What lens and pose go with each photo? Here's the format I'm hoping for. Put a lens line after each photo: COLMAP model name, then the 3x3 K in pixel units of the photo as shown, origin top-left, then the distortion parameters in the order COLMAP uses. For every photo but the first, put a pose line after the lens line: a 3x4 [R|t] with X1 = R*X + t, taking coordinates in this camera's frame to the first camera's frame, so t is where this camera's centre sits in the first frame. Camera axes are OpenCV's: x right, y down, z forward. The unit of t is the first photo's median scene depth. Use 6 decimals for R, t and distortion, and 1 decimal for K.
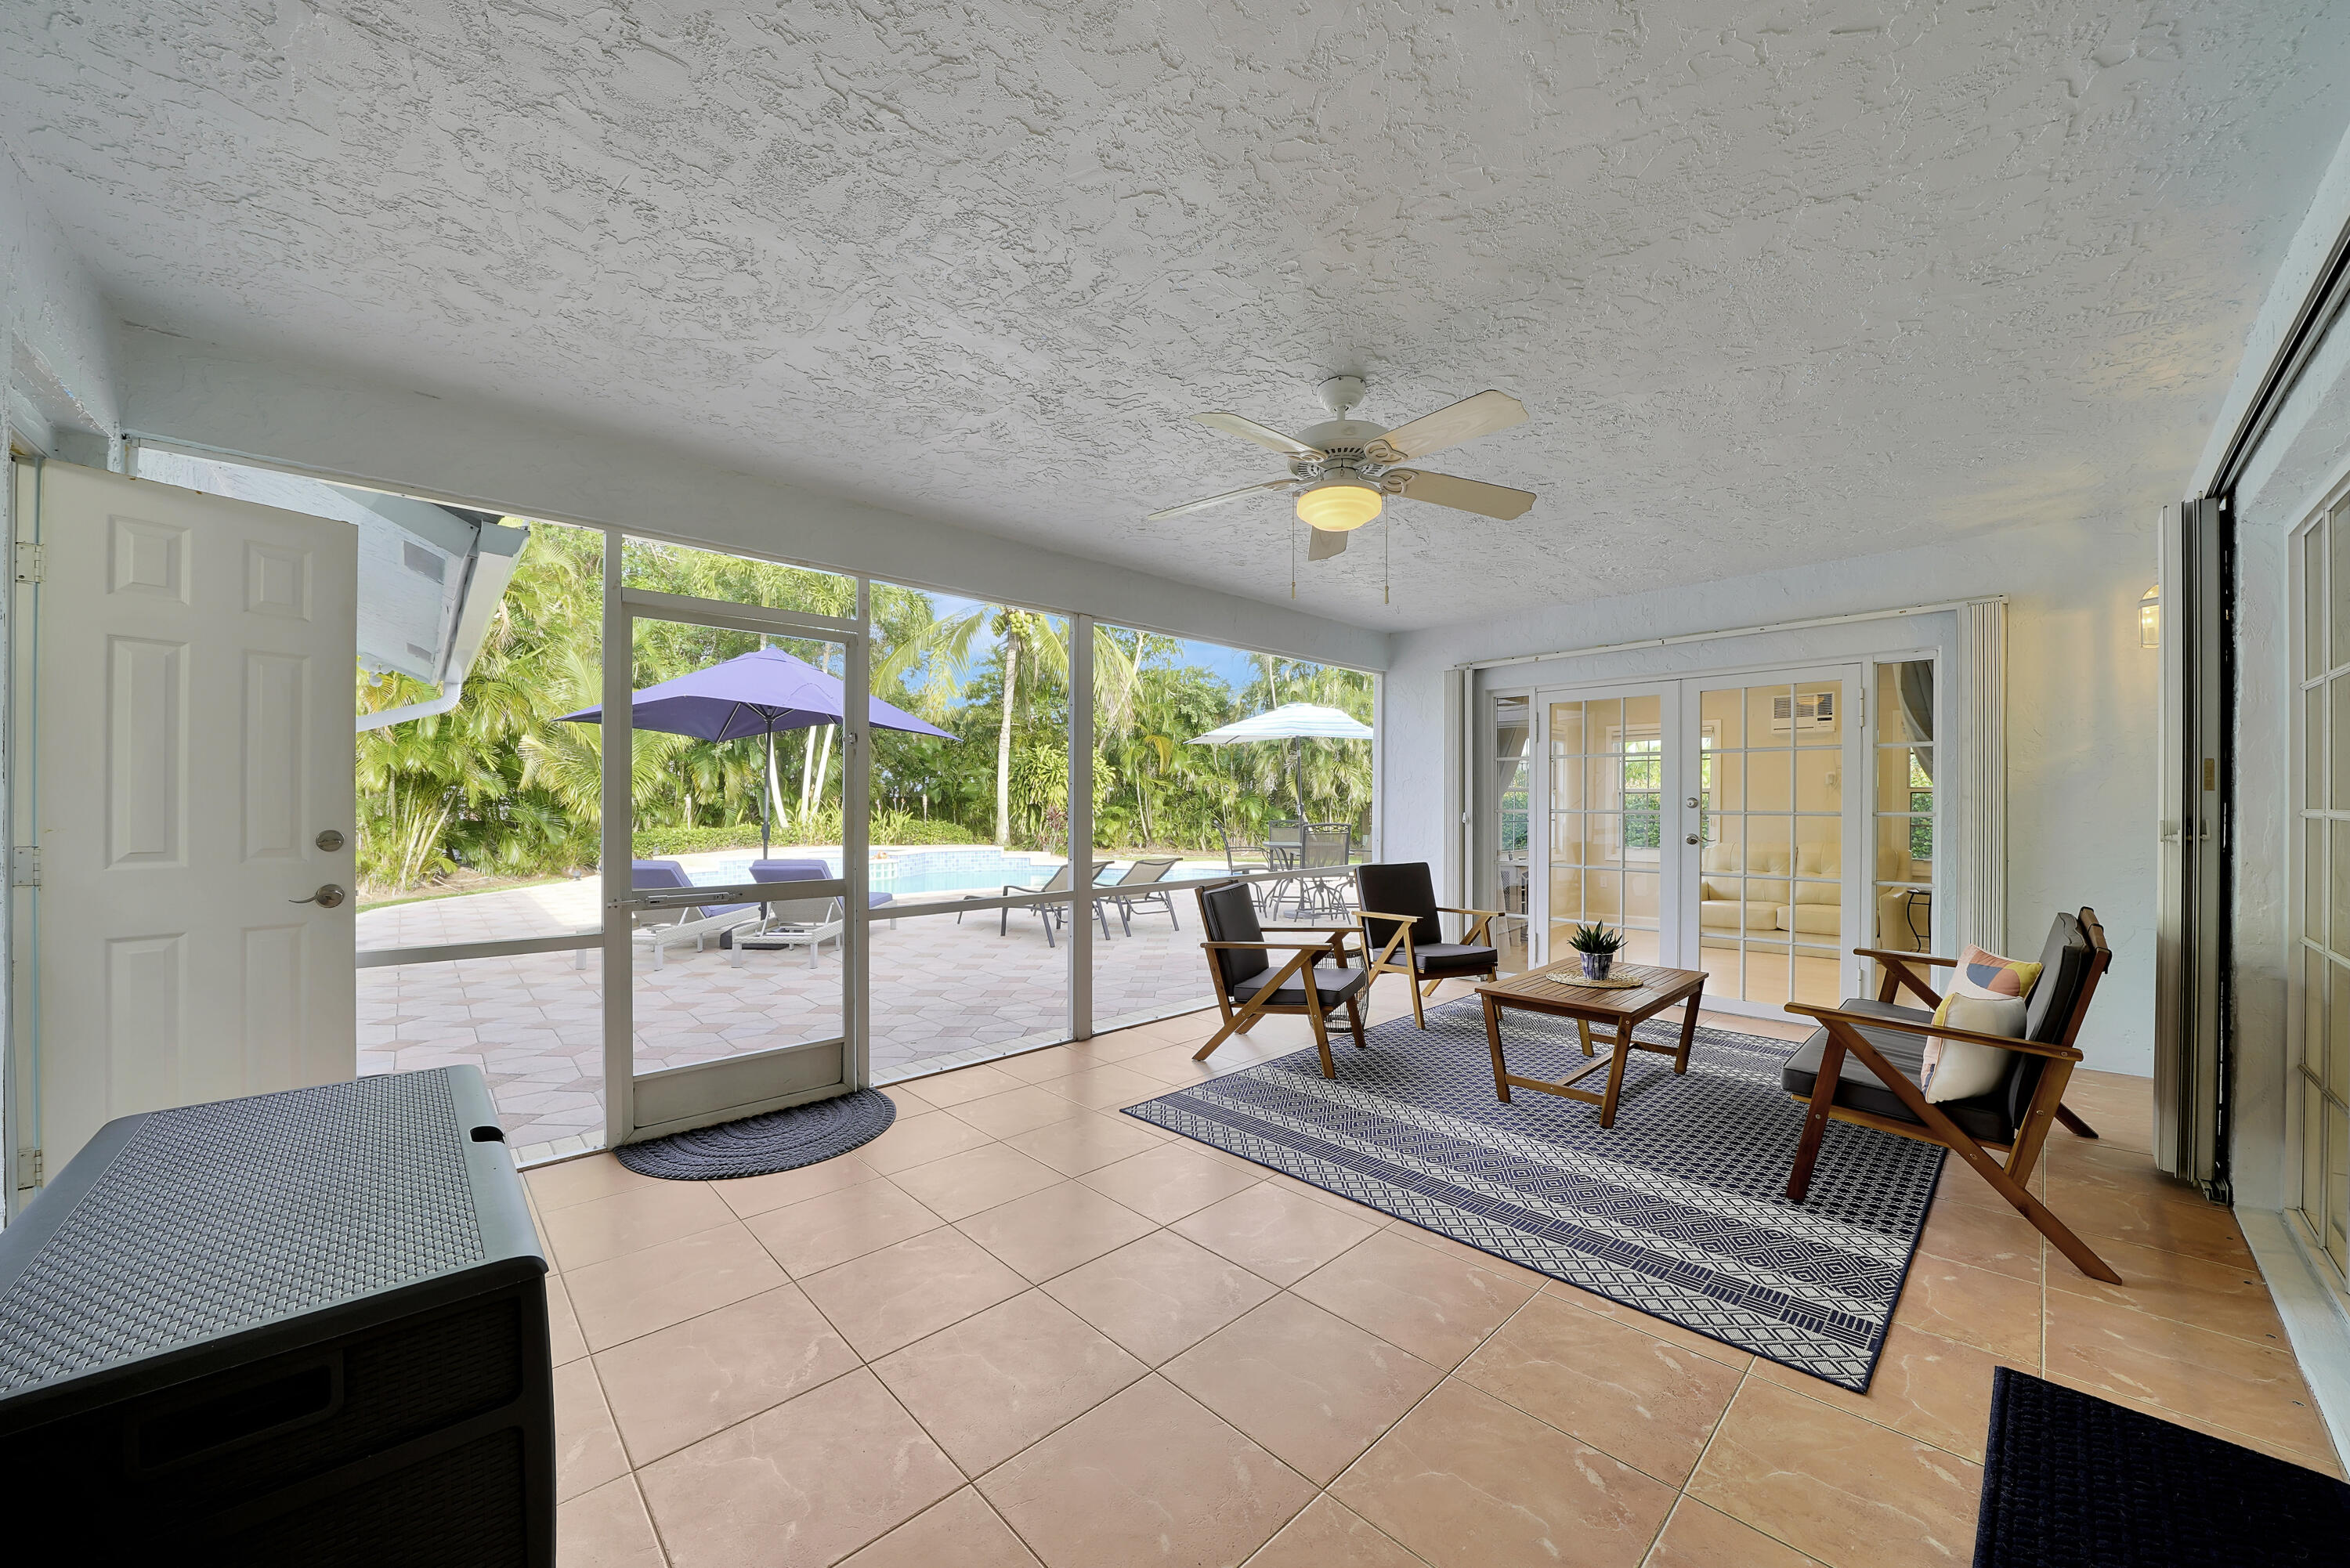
lens RADIAL K [[832.9, 0, 1156.3], [0, 832.9, 794.2], [0, 0, 1]] dist [-0.017844, 0.000113]
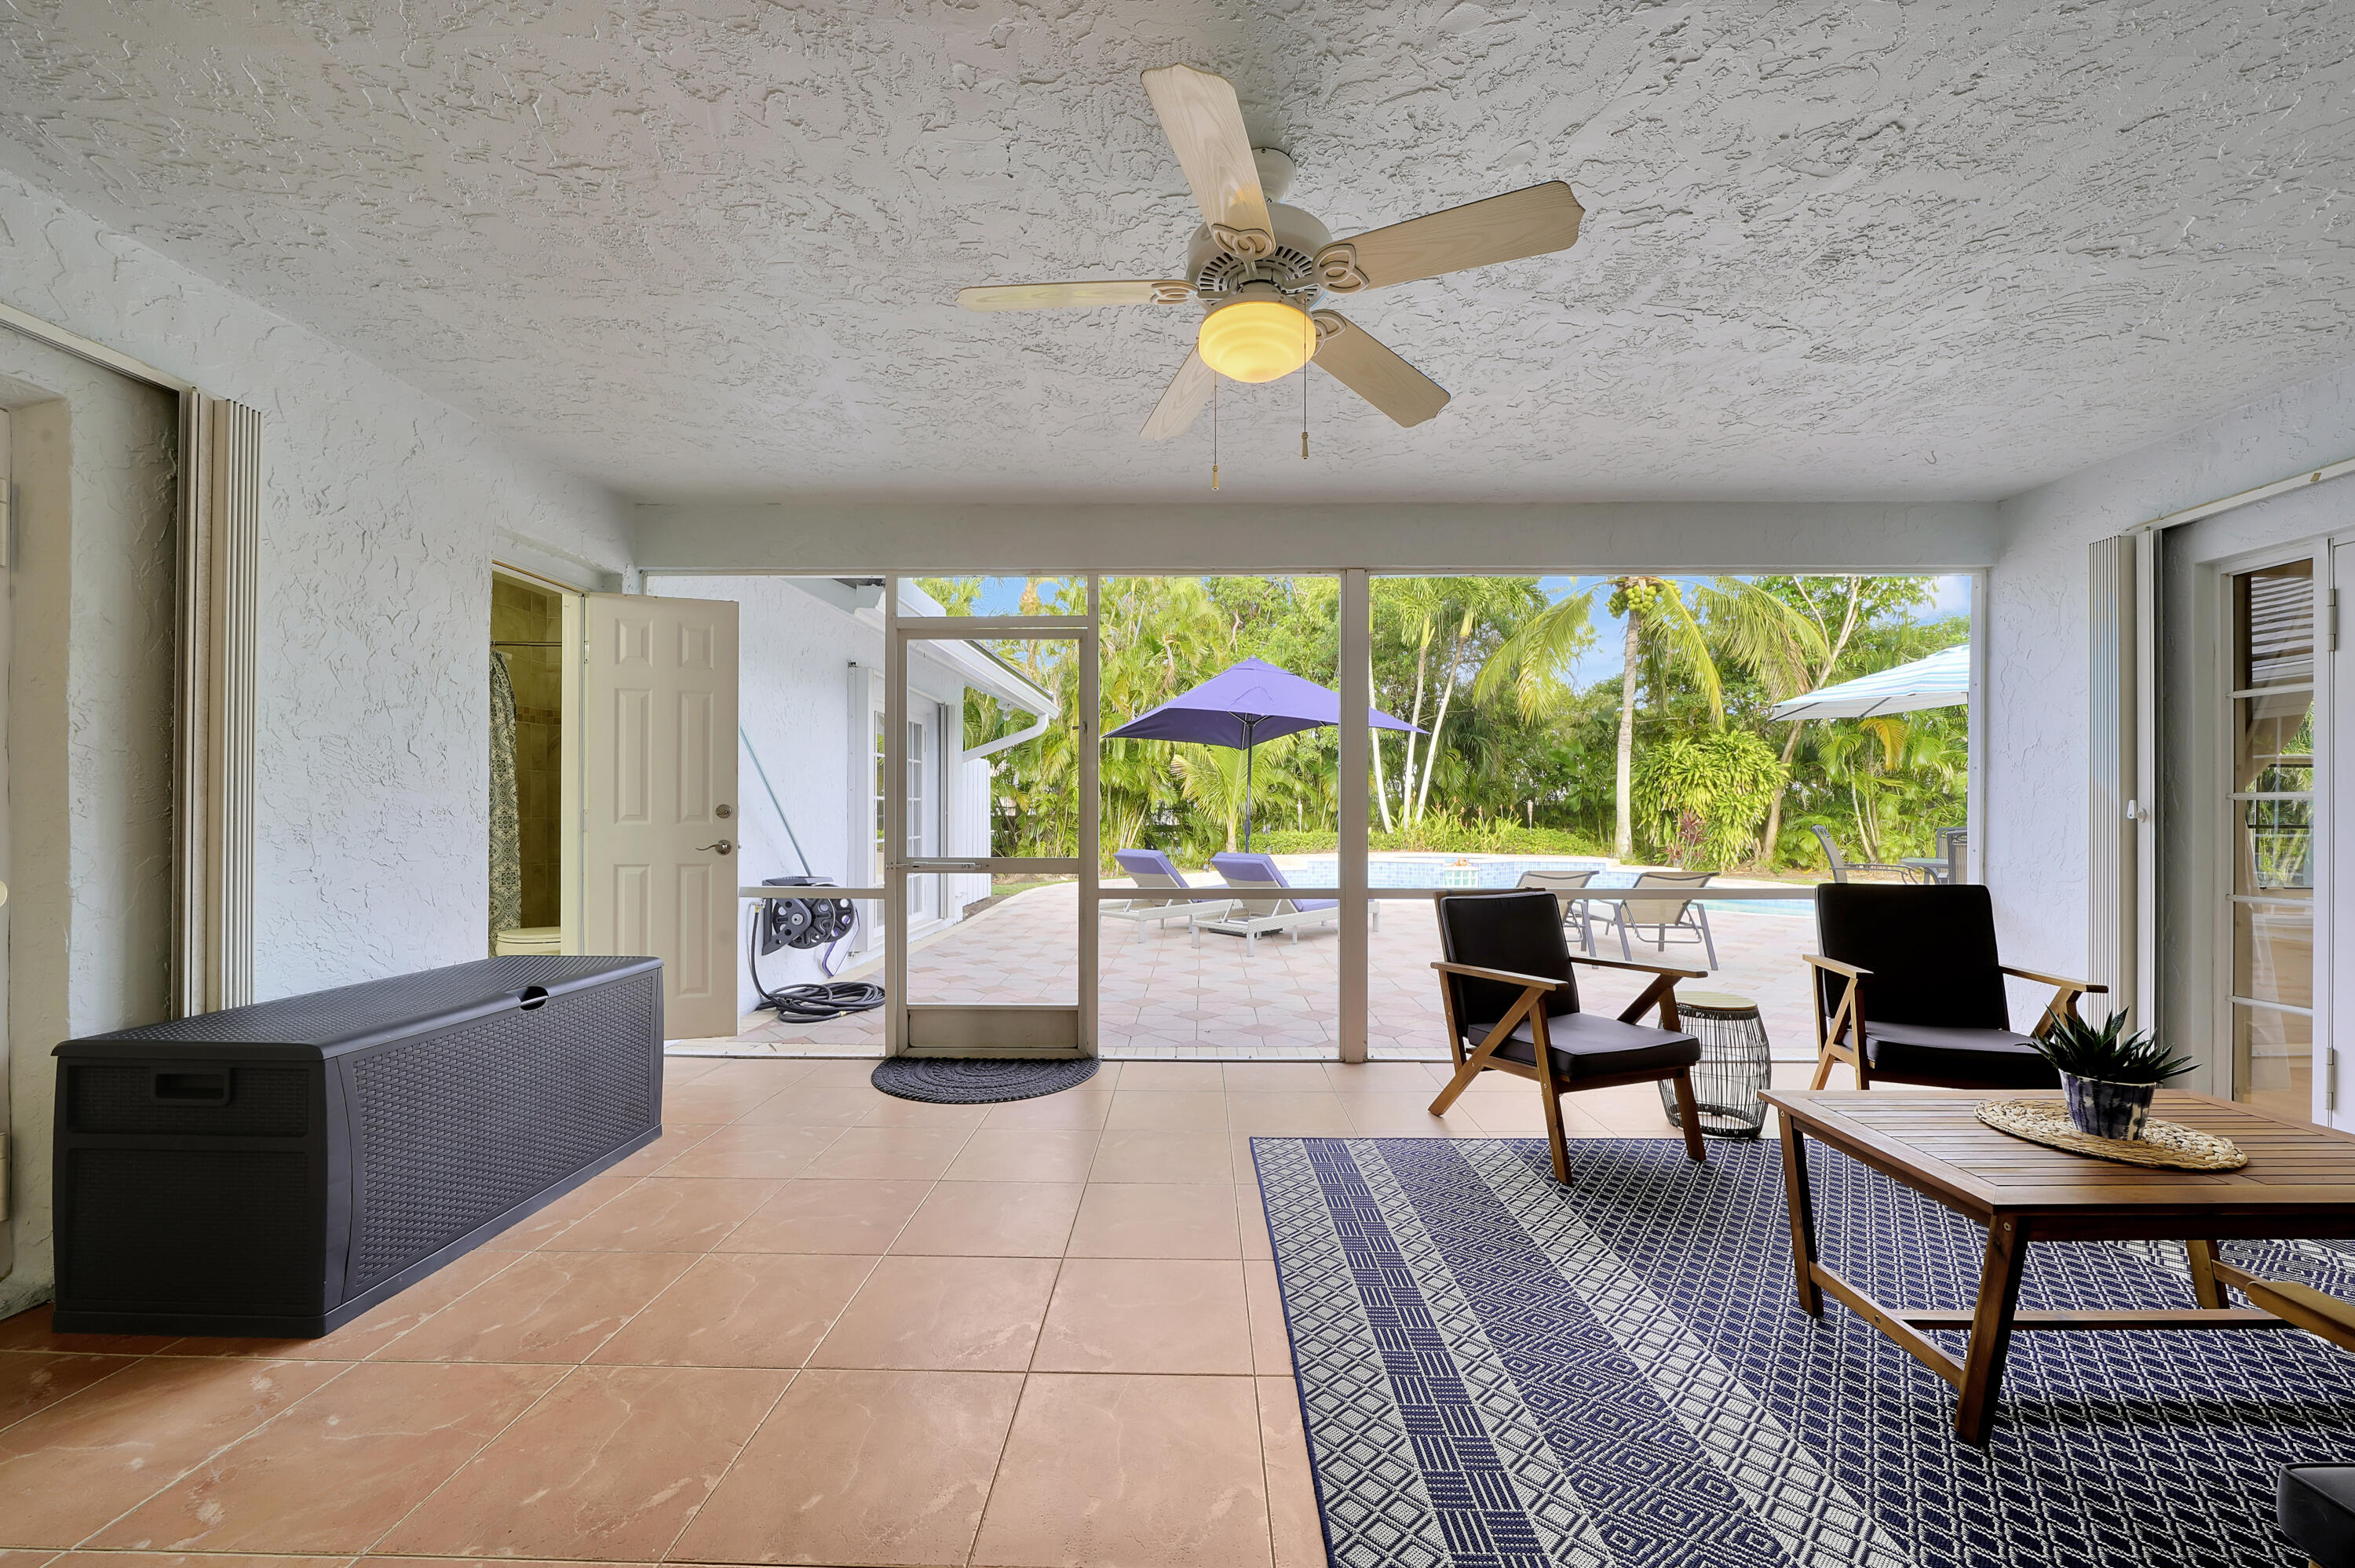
lens RADIAL K [[840.2, 0, 1184.6], [0, 840.2, 807.2], [0, 0, 1]] dist [-0.007477, -0.000217]
pose [[0.727150, -0.004731, -0.686462, 0.386681], [0.005648, 0.999984, -0.000909, 0.030663], [0.686455, -0.003216, 0.727165, 0.251323]]
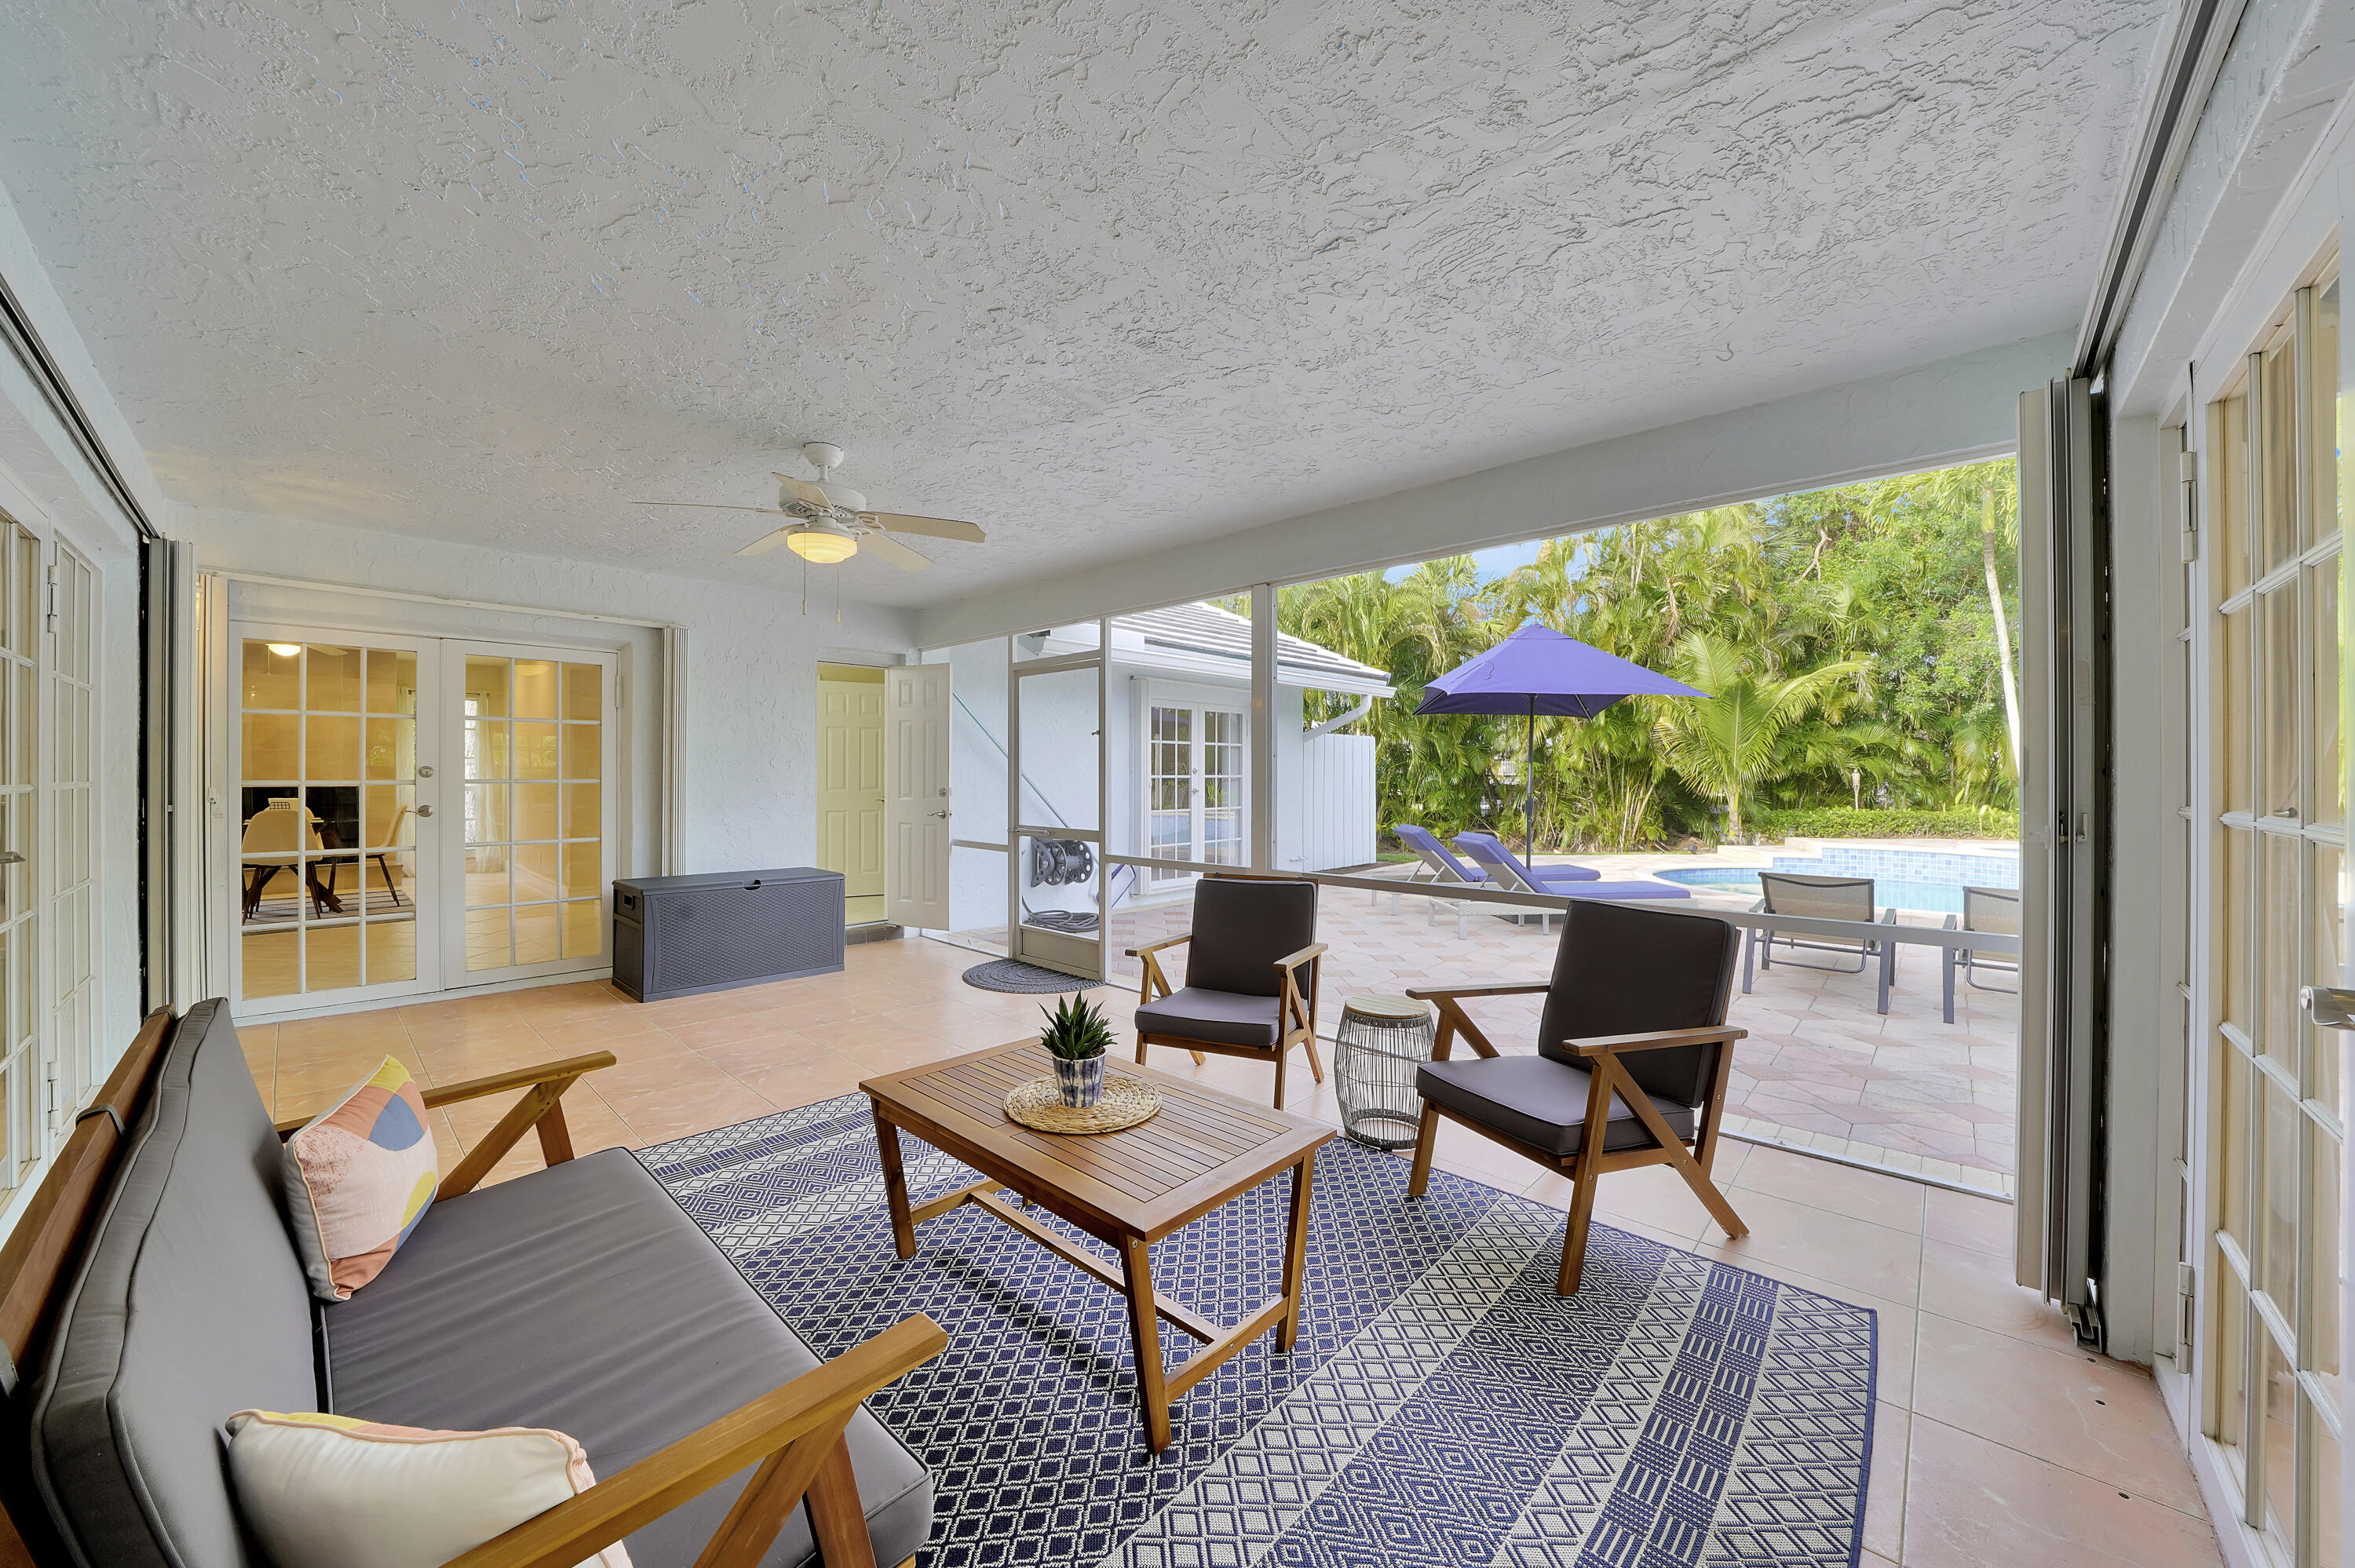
lens RADIAL K [[834.6, 0, 1163.4], [0, 834.6, 773.5], [0, 0, 1]] dist [-0.017844, 0.000113]
pose [[0.074178, -0.002413, -0.997242, 0.883885], [0.006242, 0.999979, -0.001956, 0.004270], [0.997225, -0.006080, 0.074192, 0.826635]]
